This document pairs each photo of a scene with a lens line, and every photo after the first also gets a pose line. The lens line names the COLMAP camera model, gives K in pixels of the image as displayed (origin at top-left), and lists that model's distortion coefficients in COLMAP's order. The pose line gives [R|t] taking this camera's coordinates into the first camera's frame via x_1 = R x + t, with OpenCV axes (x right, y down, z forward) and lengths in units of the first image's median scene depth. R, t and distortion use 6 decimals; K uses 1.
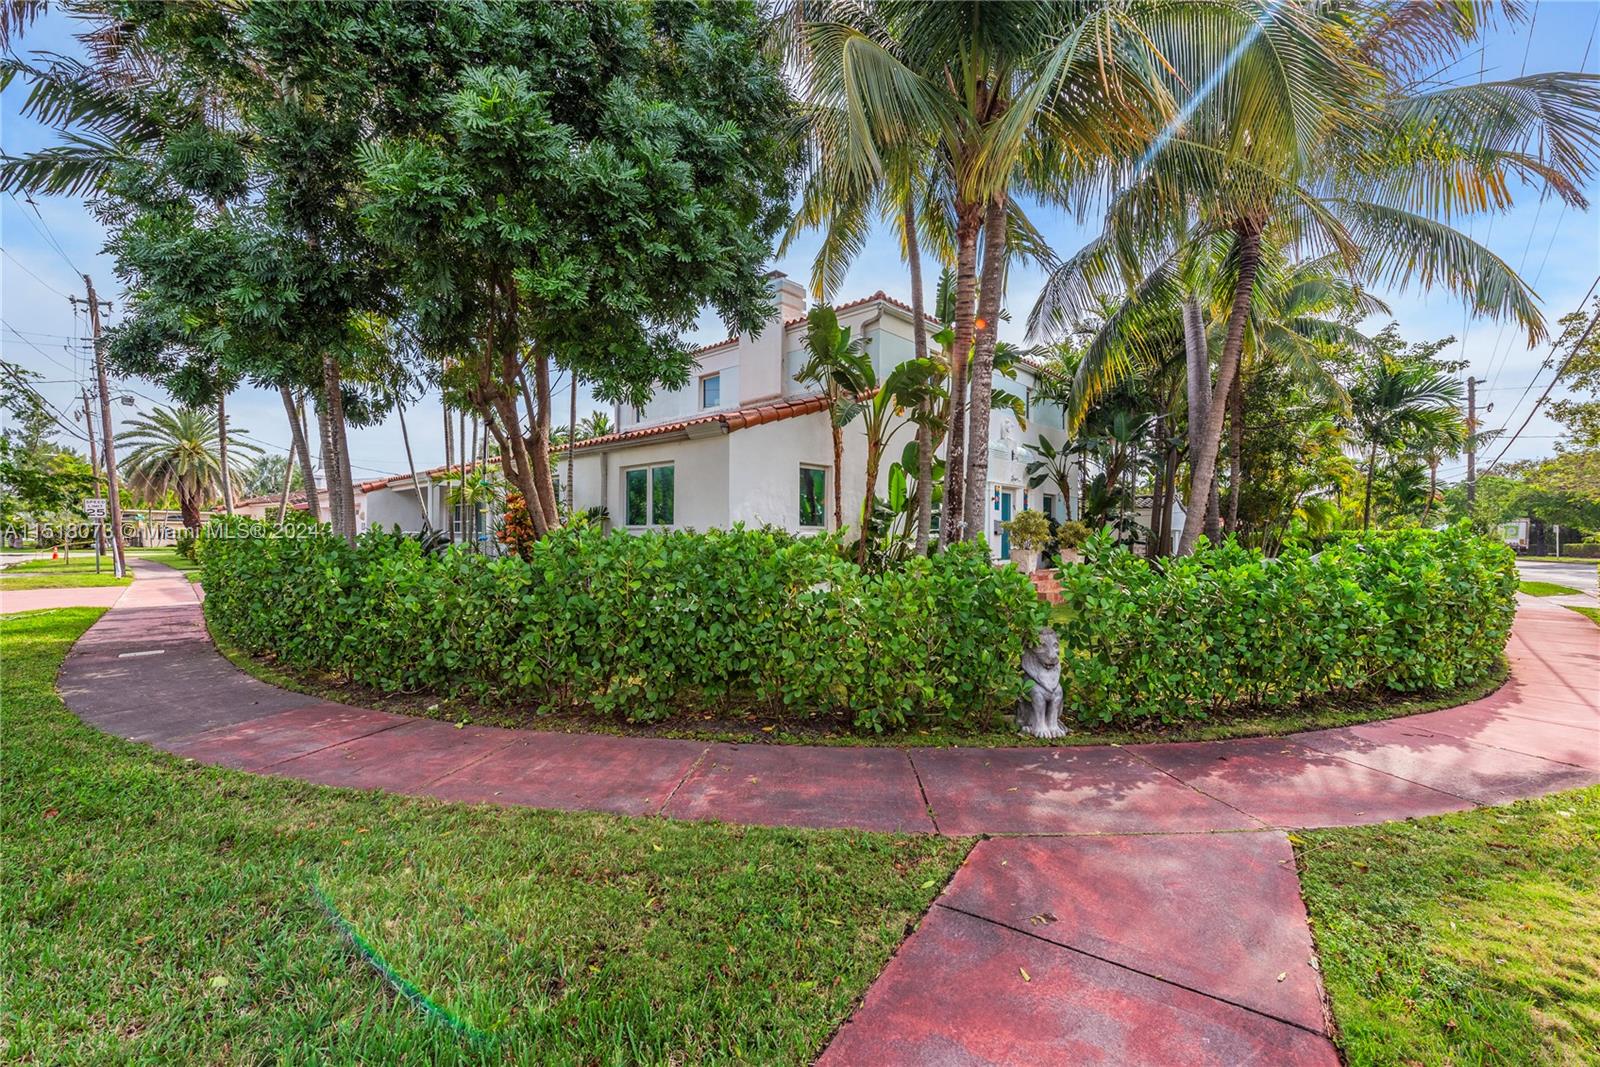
lens RADIAL K [[695.6, 0, 803.5], [0, 695.6, 535.9], [0, 0, 1]] dist [-0.001026, -0.000024]
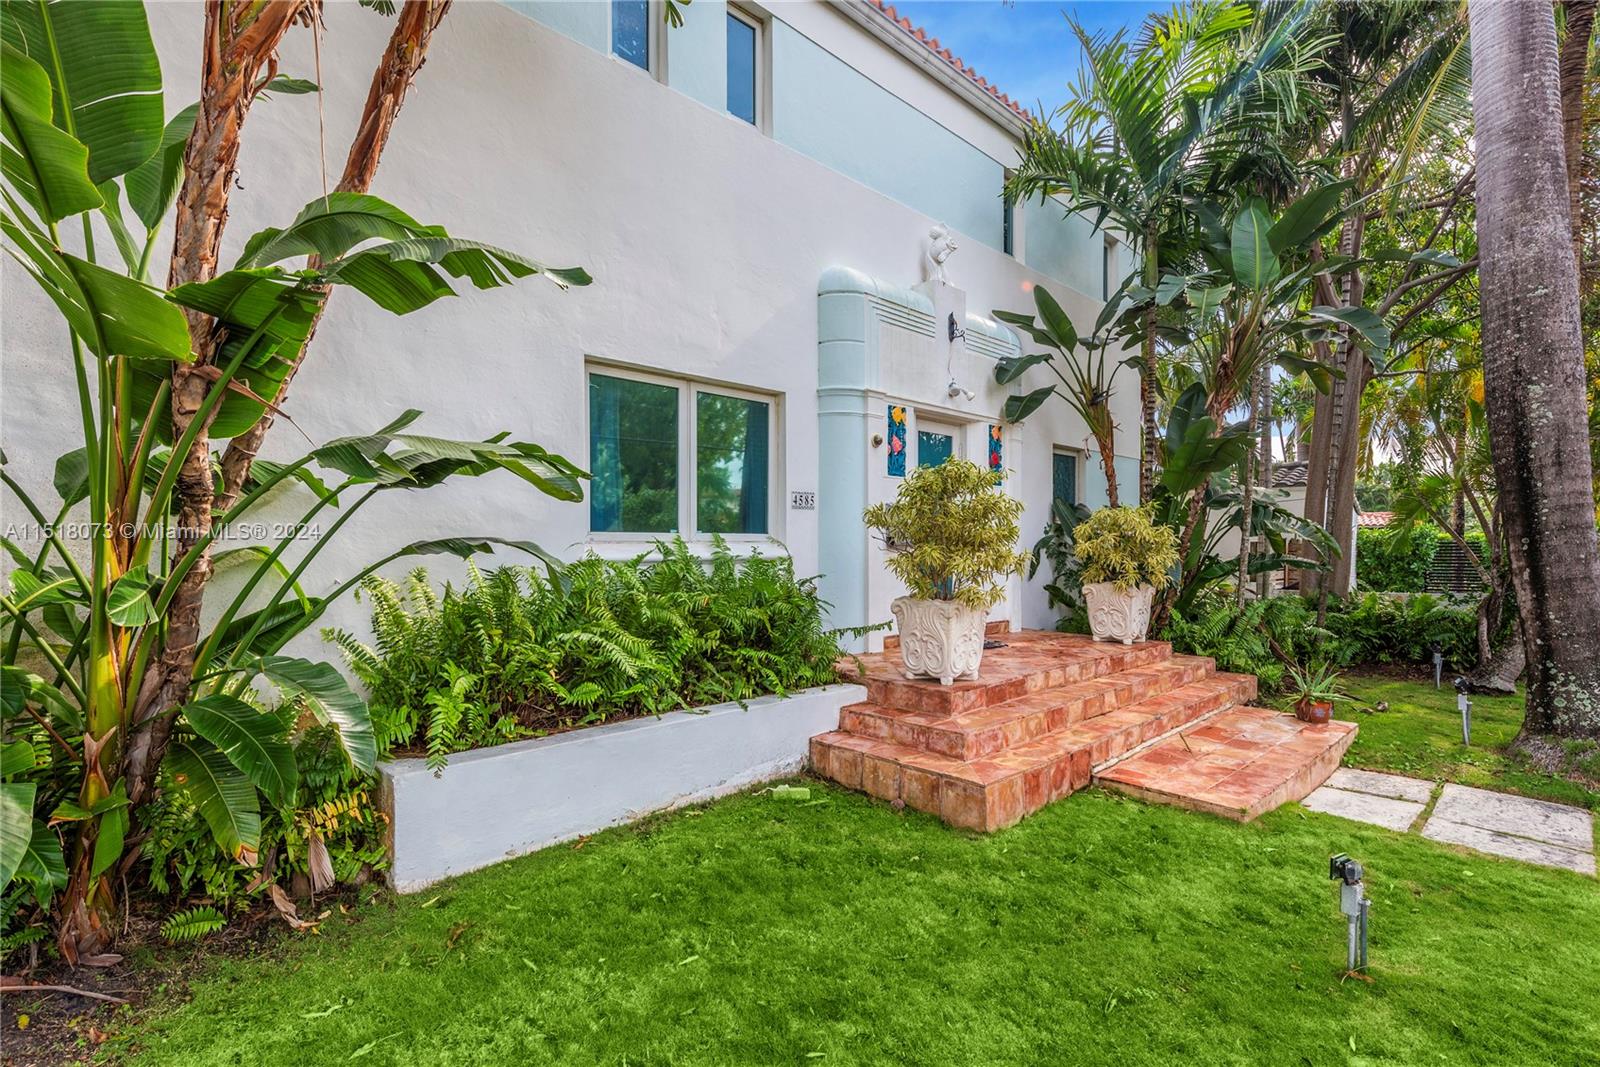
lens RADIAL K [[815.9, 0, 796.8], [0, 815.9, 539.8], [0, 0, 1]] dist [0.005569, 0.000317]
pose [[0.999737, -0.000077, -0.022926, 0.220036], [0.000417, 0.999890, 0.014796, -0.010554], [0.022922, -0.014801, 0.999628, 0.545892]]
